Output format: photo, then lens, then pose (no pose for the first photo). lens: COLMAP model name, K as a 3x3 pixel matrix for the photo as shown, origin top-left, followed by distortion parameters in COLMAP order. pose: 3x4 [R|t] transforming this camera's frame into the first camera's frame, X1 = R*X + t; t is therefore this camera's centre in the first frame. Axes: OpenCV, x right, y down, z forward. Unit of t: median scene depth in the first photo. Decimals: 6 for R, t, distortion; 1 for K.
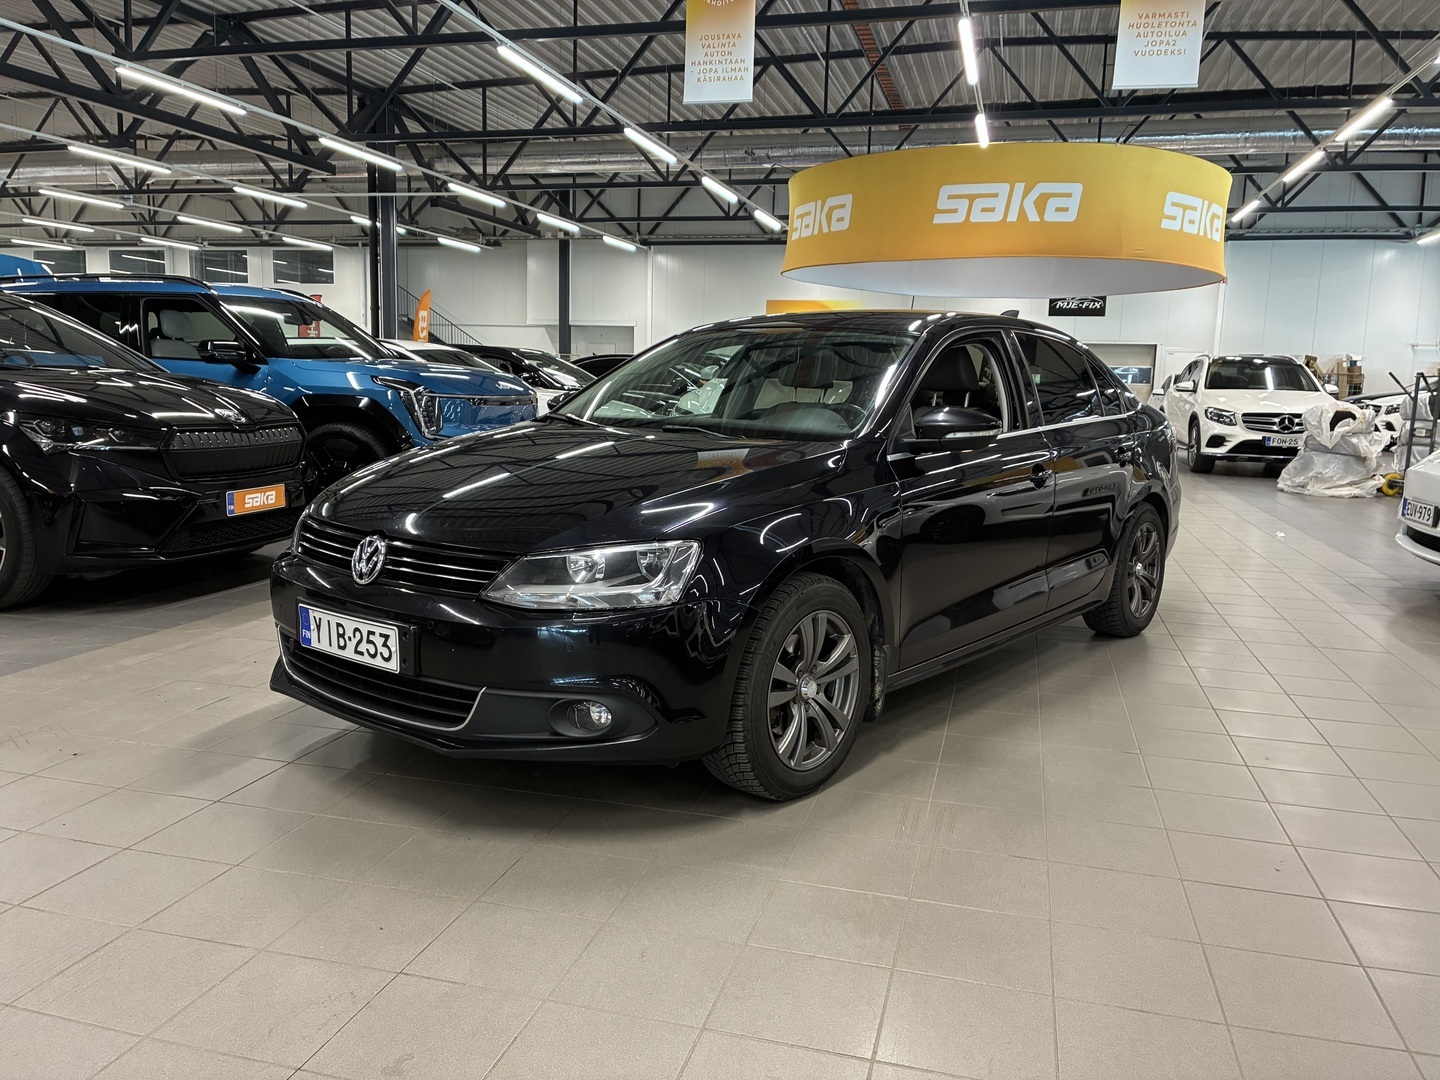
lens RADIAL K [[1111.9, 0, 720.0], [0, 1111.9, 540.0], [0, 0, 1]] dist [0.091139, -0.004729]
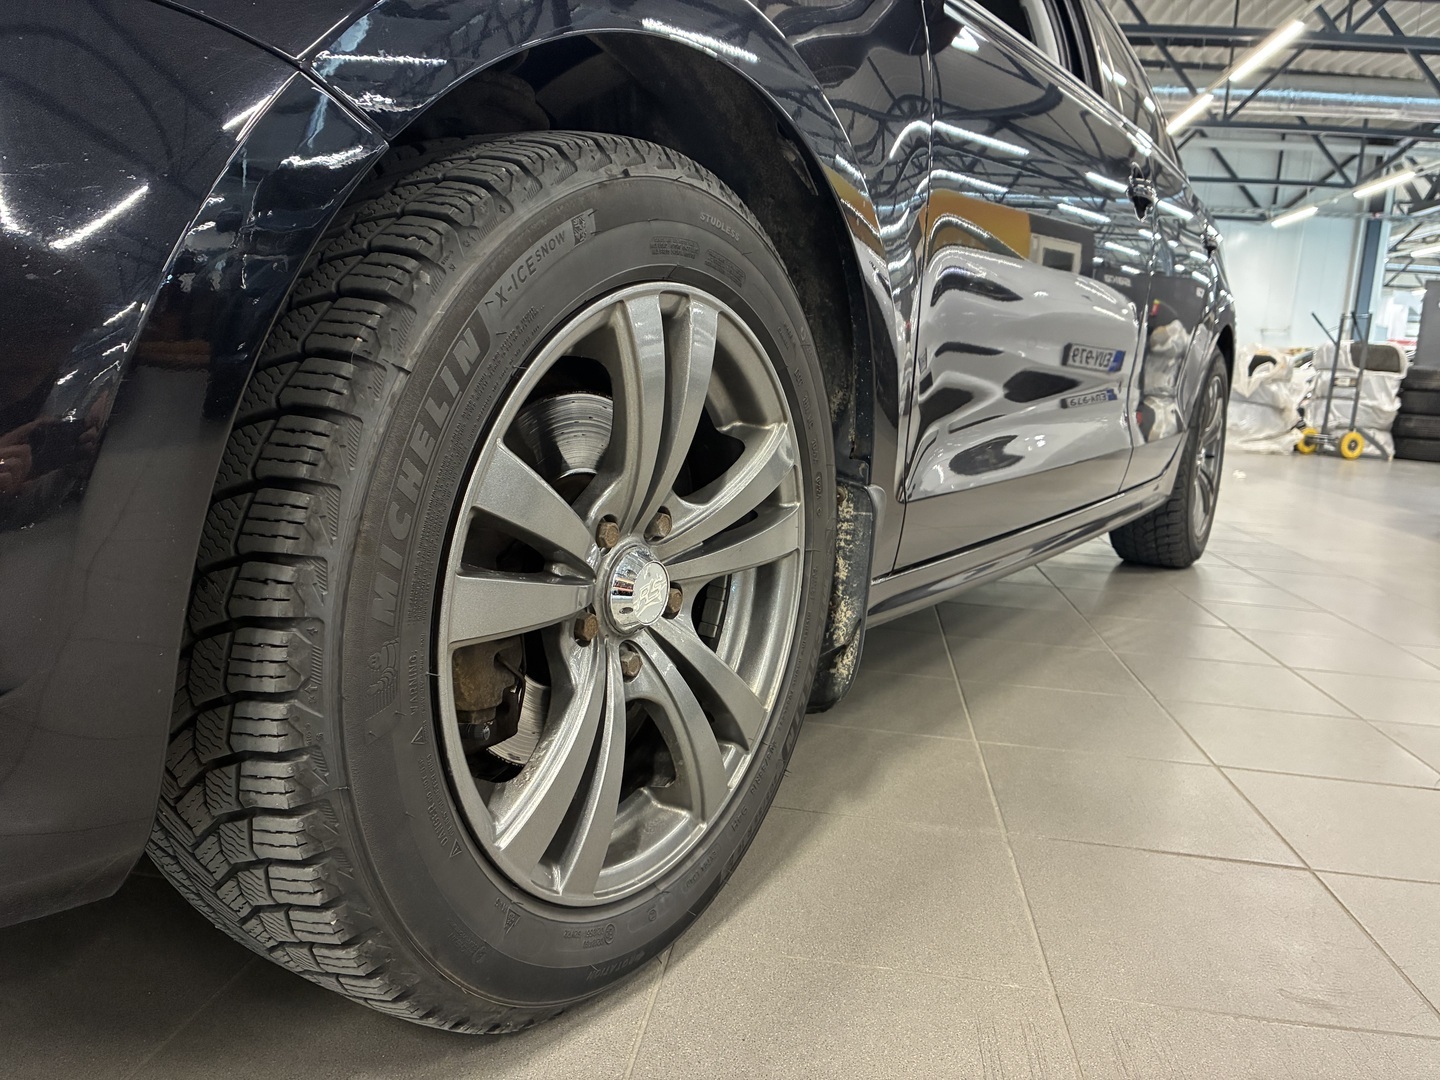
lens RADIAL K [[1095.0, 0, 720.0], [0, 1095.0, 540.0], [0, 0, 1]] dist [-0.004092, -0.000556]
pose [[0.988383, 0.040565, 0.146471, 0.037203], [-0.042729, 0.999019, 0.011662, 0.073152], [-0.145854, -0.017786, 0.989146, 0.458993]]
